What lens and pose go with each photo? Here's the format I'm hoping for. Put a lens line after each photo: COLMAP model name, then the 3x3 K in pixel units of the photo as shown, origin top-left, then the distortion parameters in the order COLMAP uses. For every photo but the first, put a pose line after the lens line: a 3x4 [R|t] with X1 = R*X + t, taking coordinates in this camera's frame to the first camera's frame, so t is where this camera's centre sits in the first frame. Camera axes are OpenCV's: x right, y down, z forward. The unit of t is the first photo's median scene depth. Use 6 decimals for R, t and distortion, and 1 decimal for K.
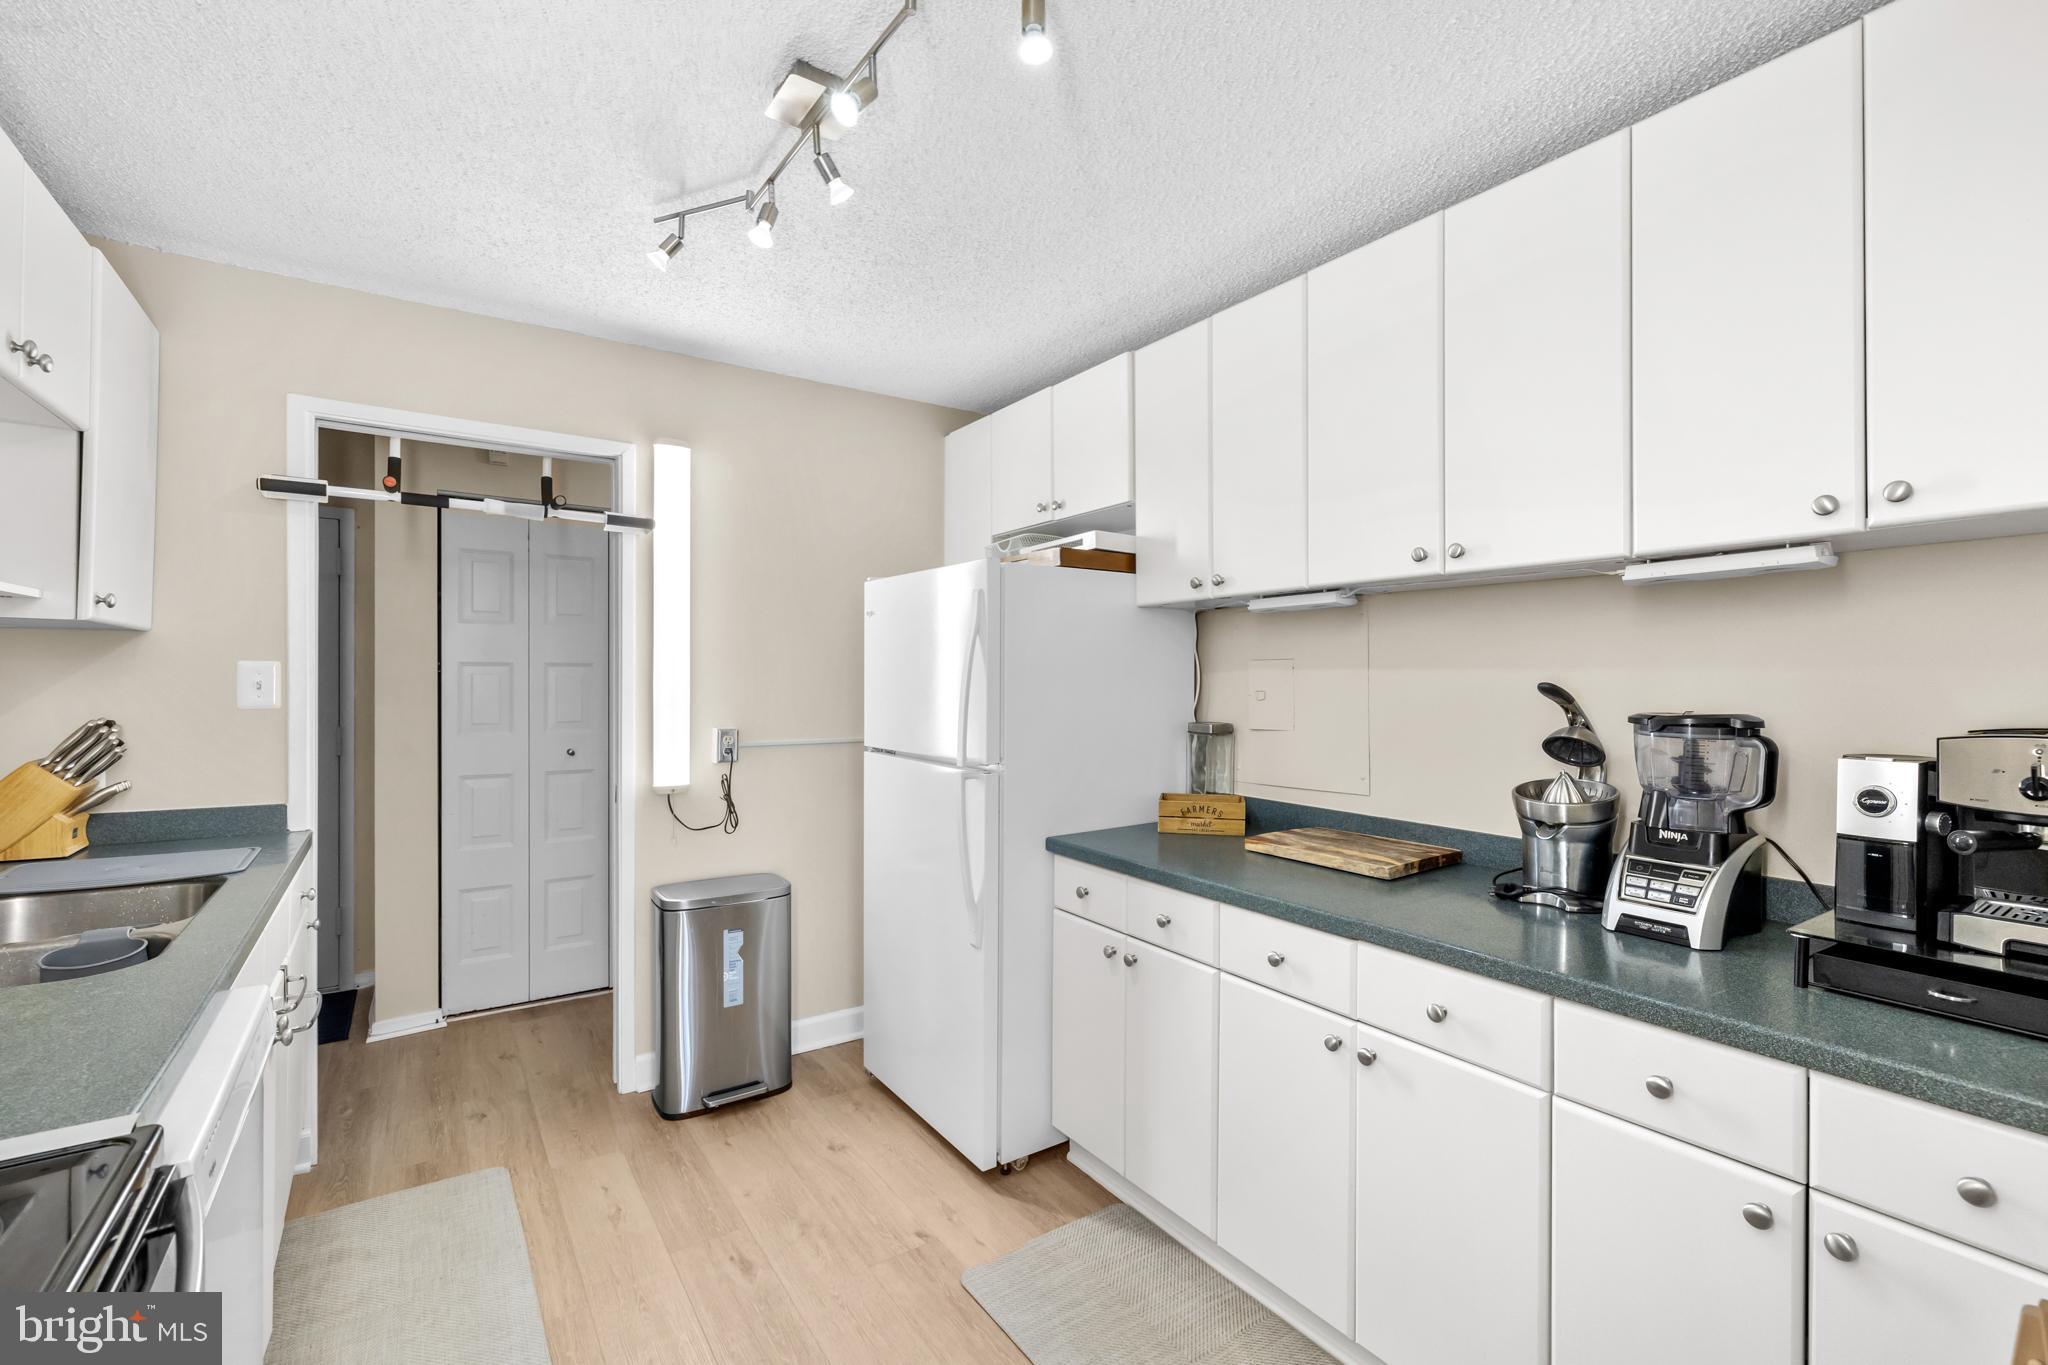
lens RADIAL K [[881.2, 0, 1024.0], [0, 881.2, 682.5], [0, 0, 1]] dist [-0.000203, 0.000185]
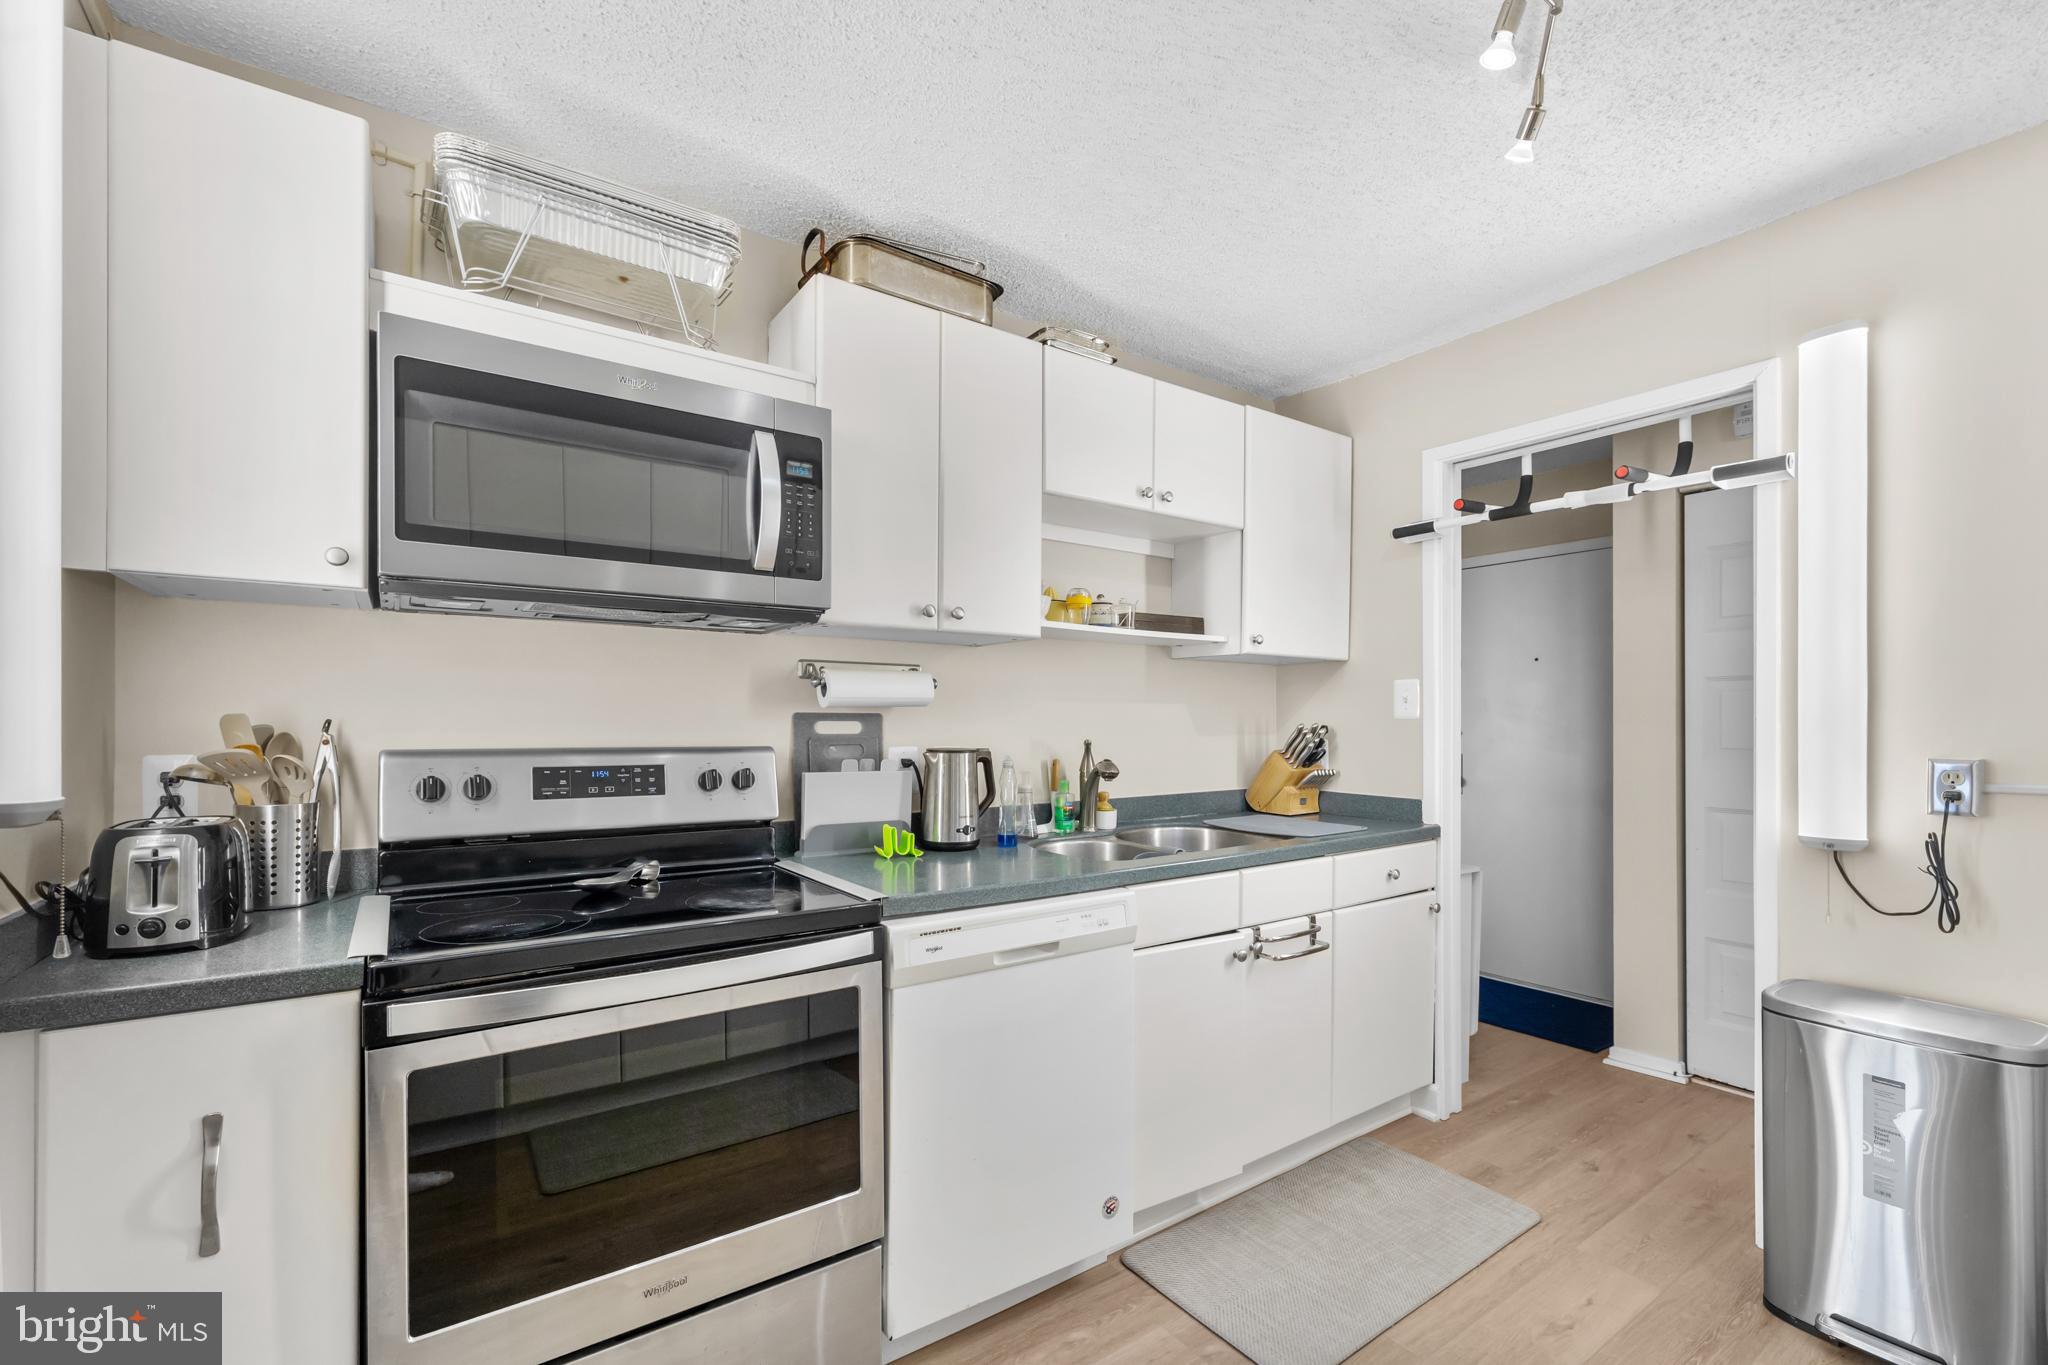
lens RADIAL K [[871.1, 0, 1024.3], [0, 871.1, 724.5], [0, 0, 1]] dist [0.001705, -0.000046]
pose [[0.006328, -0.003189, -0.999975, 0.298303], [-0.004279, 0.999986, -0.003216, 0.039895], [0.999971, 0.004300, 0.006314, 0.421875]]
